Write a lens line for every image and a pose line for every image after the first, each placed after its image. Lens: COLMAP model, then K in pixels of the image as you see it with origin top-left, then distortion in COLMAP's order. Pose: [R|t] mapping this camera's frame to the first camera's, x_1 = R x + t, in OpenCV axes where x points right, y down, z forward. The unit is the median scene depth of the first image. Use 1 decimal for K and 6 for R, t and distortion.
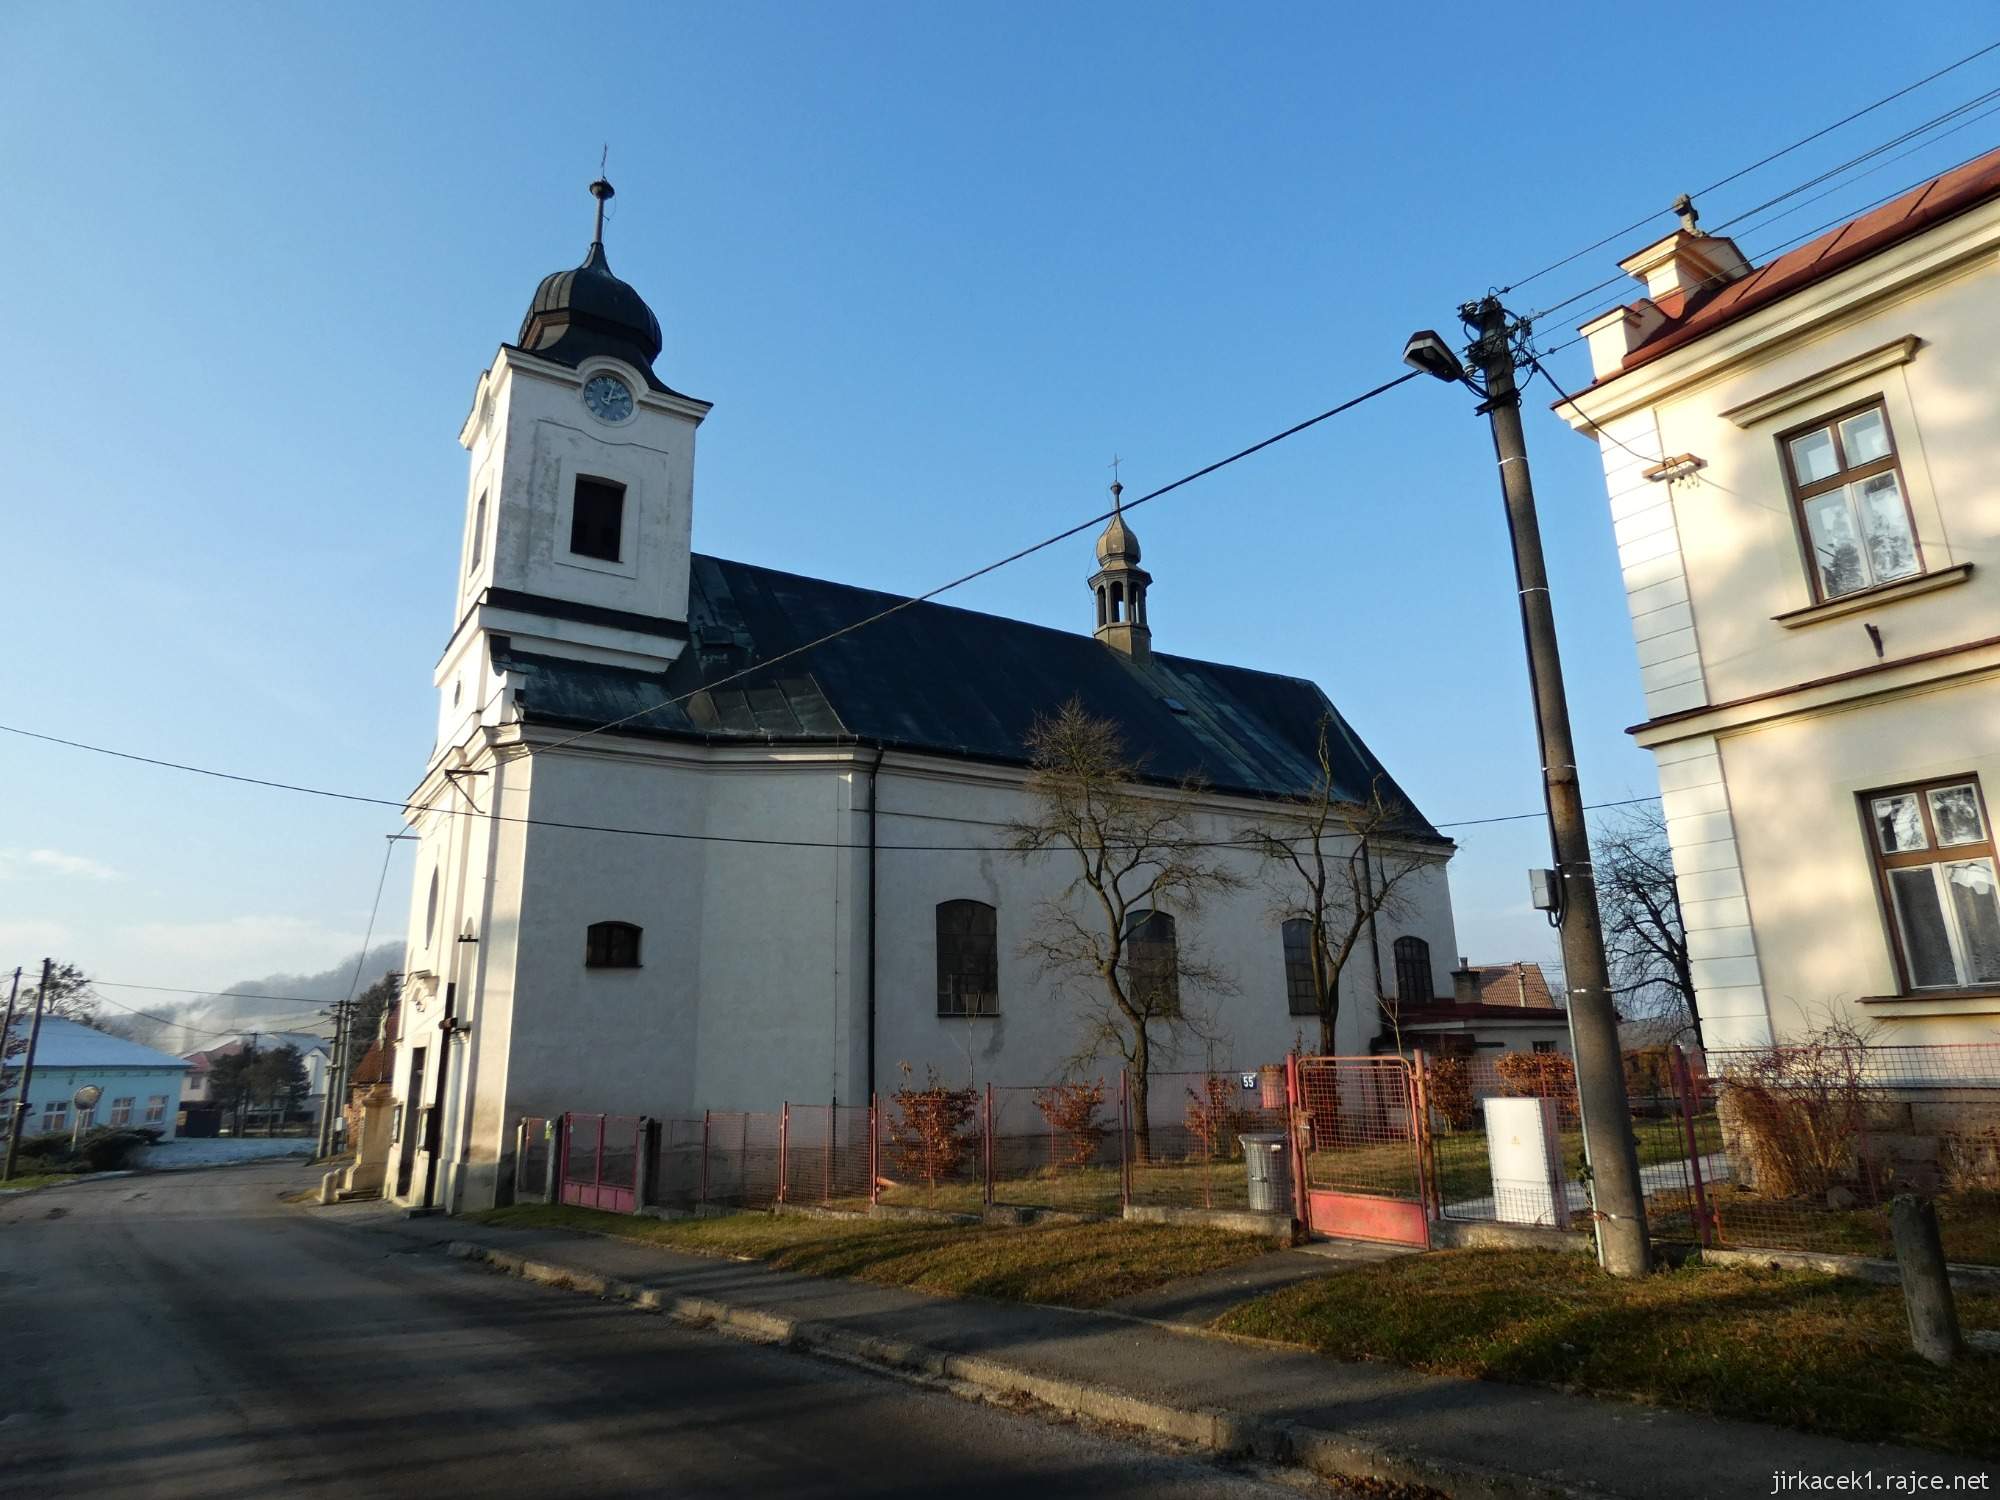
lens RADIAL K [[1149.3, 0, 1000.0], [0, 1149.3, 750.0], [0, 0, 1]] dist [-0.028049, 0.031633]
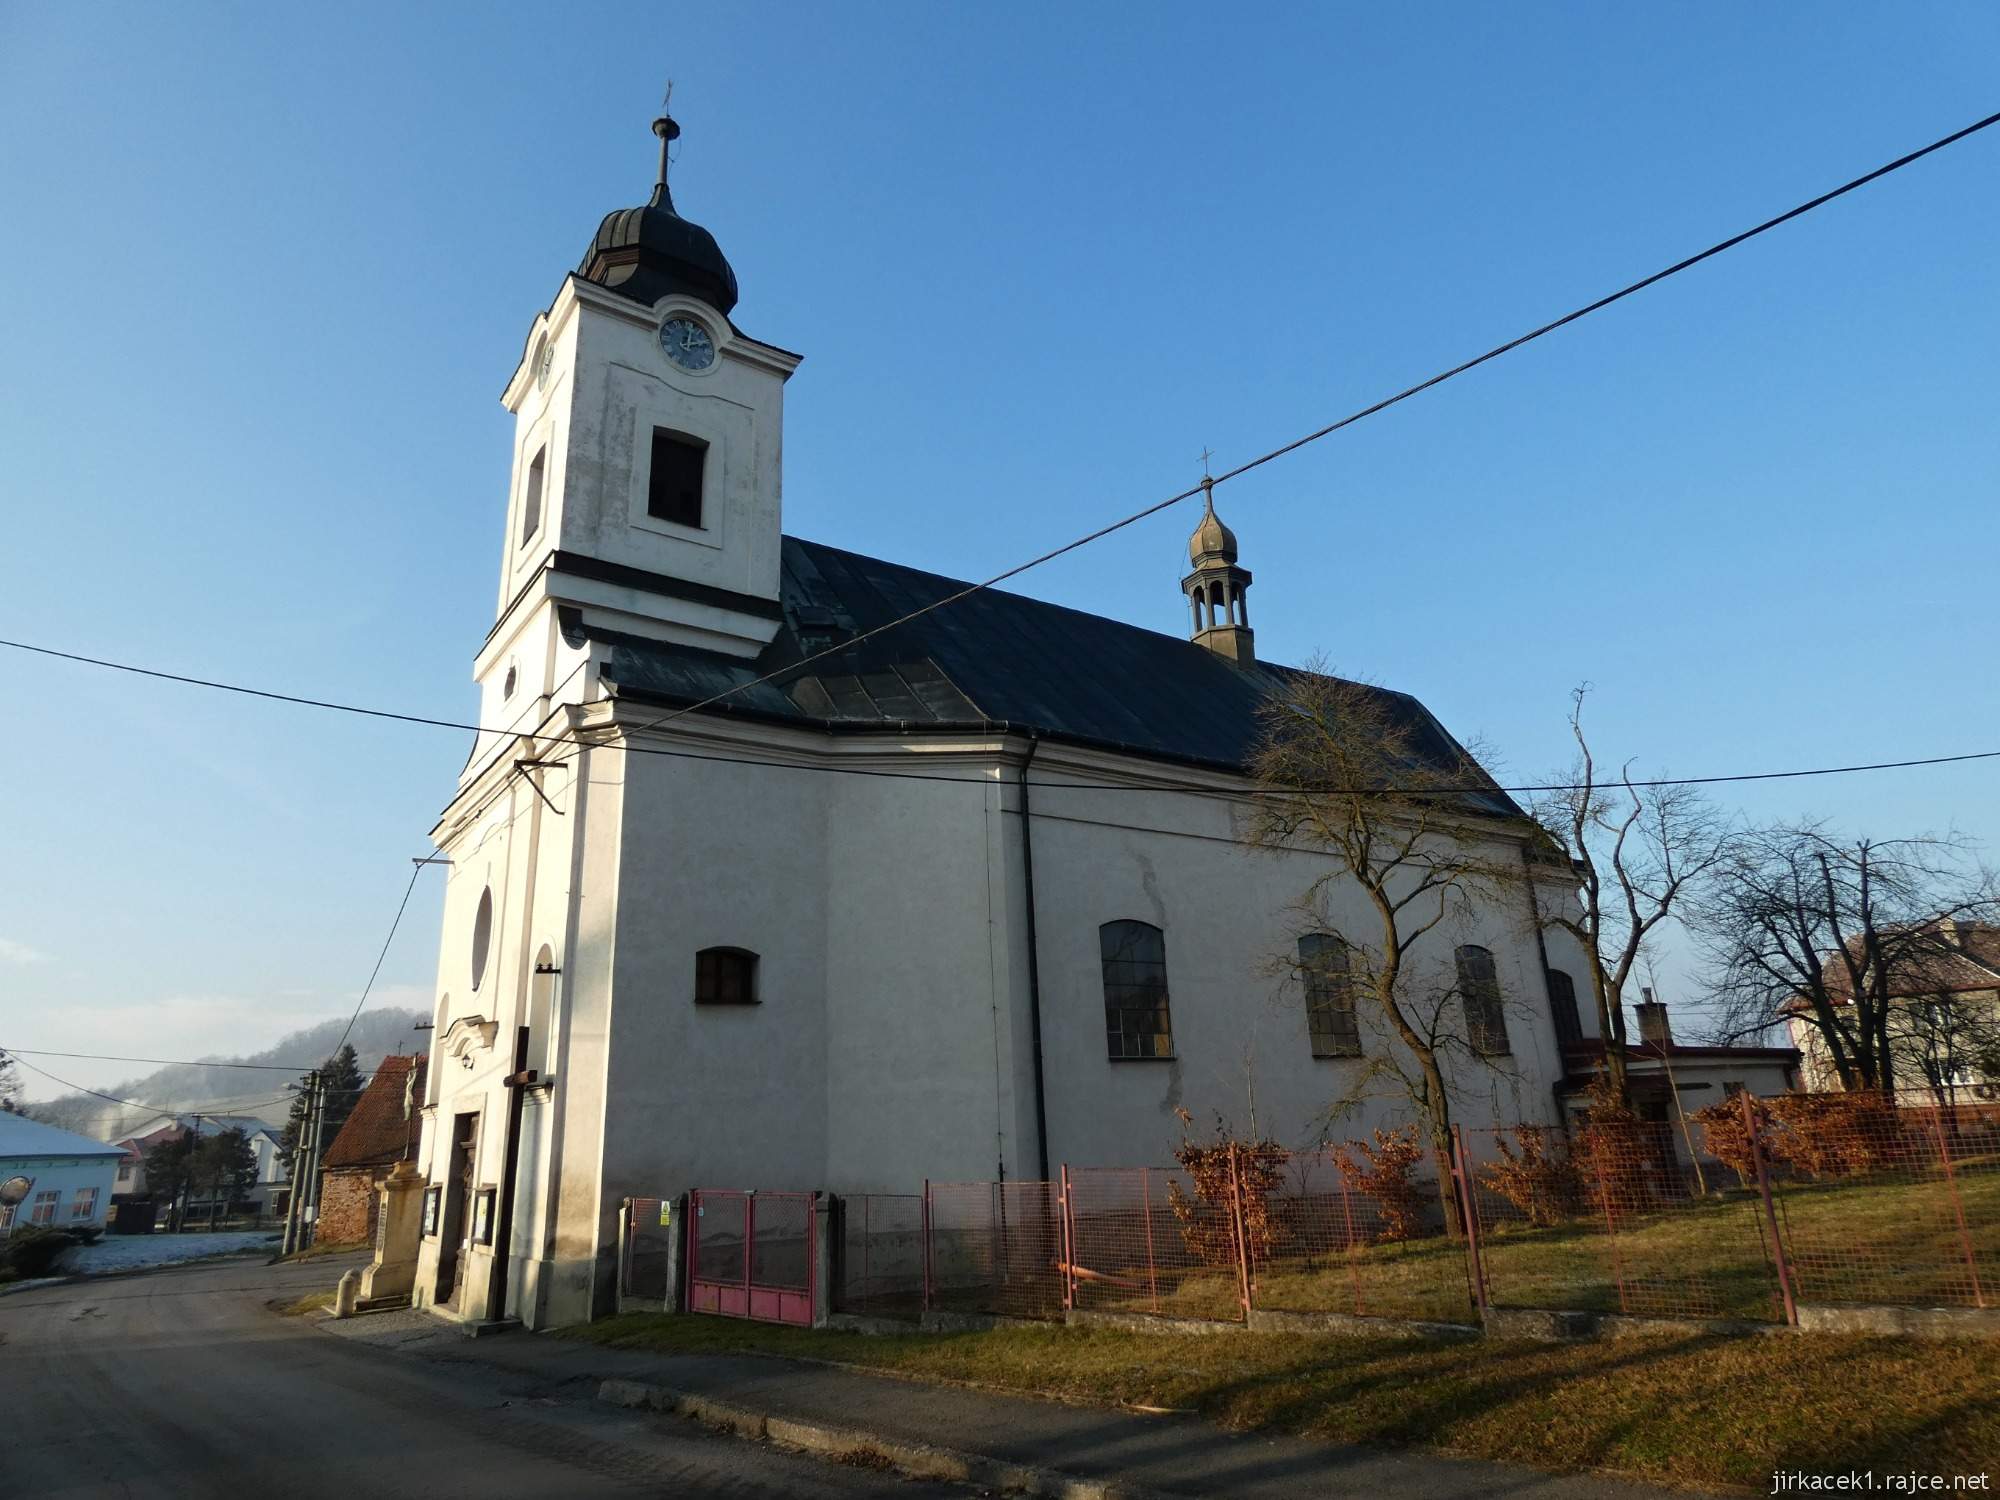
lens RADIAL K [[1149.3, 0, 1000.0], [0, 1149.3, 750.0], [0, 0, 1]] dist [-0.028049, 0.031633]
pose [[0.999216, -0.009072, 0.038538, -0.153663], [0.011254, 0.998323, -0.056789, 0.052497], [-0.037958, 0.057178, 0.997642, 0.160831]]
